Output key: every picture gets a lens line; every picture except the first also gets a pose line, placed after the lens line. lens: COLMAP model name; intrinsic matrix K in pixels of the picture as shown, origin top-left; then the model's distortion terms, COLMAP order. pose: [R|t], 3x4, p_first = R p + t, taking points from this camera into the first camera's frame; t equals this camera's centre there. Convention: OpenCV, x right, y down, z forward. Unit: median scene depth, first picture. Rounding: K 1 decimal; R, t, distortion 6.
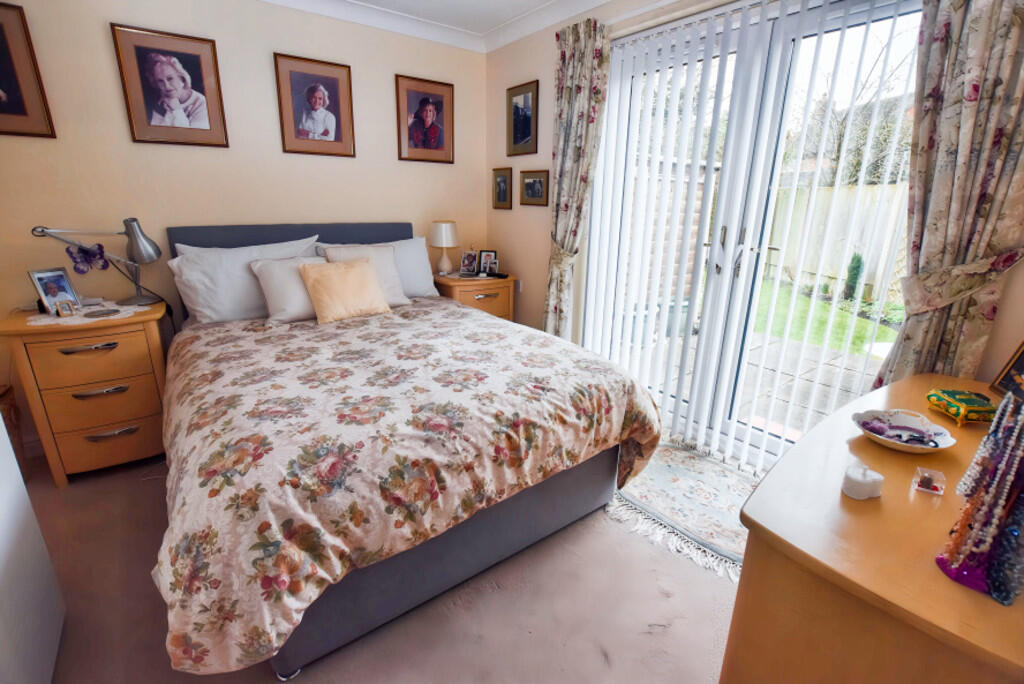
lens RADIAL K [[466.4, 0, 512.0], [0, 466.4, 342.0], [0, 0, 1]] dist [-0.033053, 0.000121]
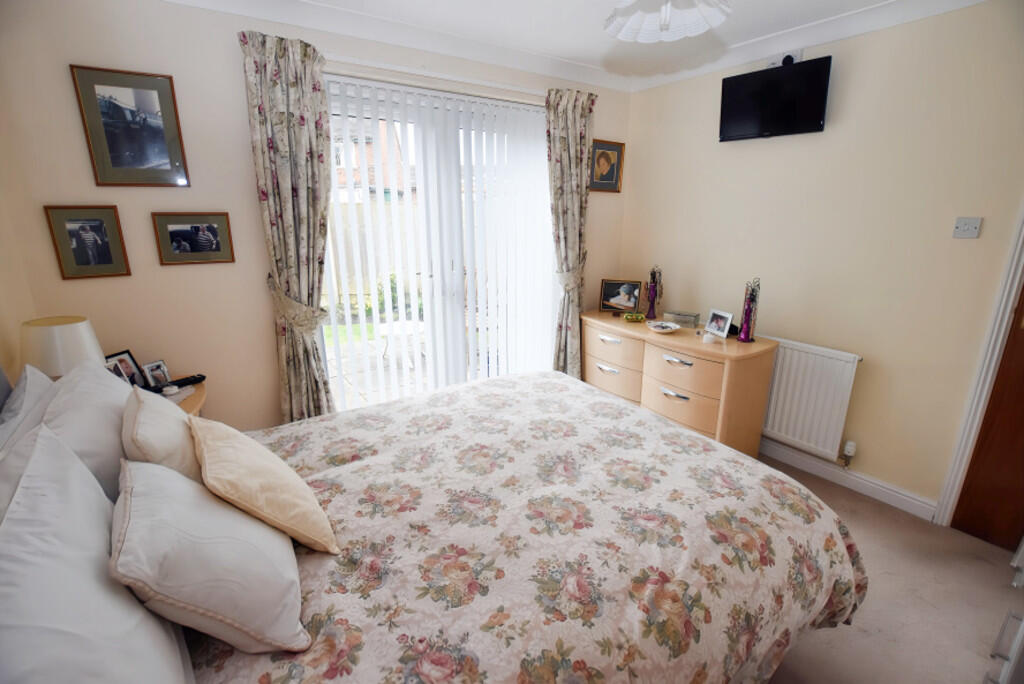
lens RADIAL K [[466.4, 0, 512.0], [0, 466.4, 342.0], [0, 0, 1]] dist [-0.033053, 0.000121]
pose [[0.027135, -0.280940, 0.959342, -1.053271], [0.288456, 0.921071, 0.261573, -0.405637], [-0.957108, 0.269630, 0.106032, 0.926805]]
